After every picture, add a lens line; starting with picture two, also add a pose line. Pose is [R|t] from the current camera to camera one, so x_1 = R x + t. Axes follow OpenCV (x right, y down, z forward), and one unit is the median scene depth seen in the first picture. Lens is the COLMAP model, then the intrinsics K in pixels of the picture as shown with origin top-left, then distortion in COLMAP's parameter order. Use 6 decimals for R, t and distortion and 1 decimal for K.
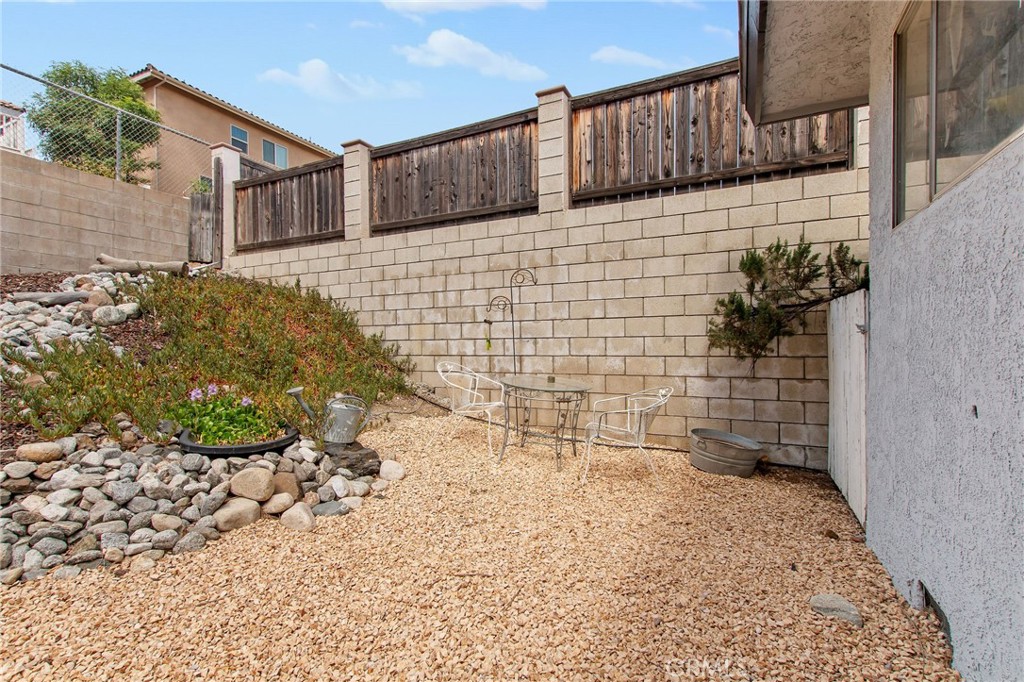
lens RADIAL K [[482.3, 0, 509.6], [0, 482.3, 345.8], [0, 0, 1]] dist [0.008527, -0.000033]
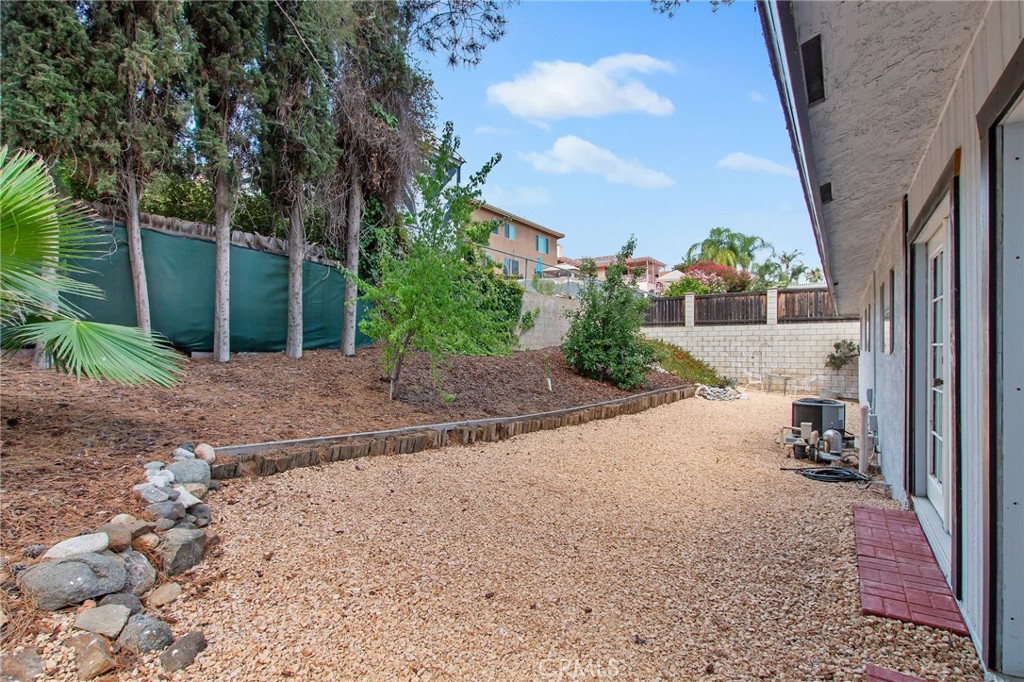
lens RADIAL K [[482.3, 0, 509.6], [0, 482.3, 345.8], [0, 0, 1]] dist [0.008527, -0.000033]
pose [[0.987635, 0.003850, -0.156721, -1.190319], [-0.004347, 0.999987, -0.002828, -0.115604], [0.156708, 0.003474, 0.987639, -2.603391]]
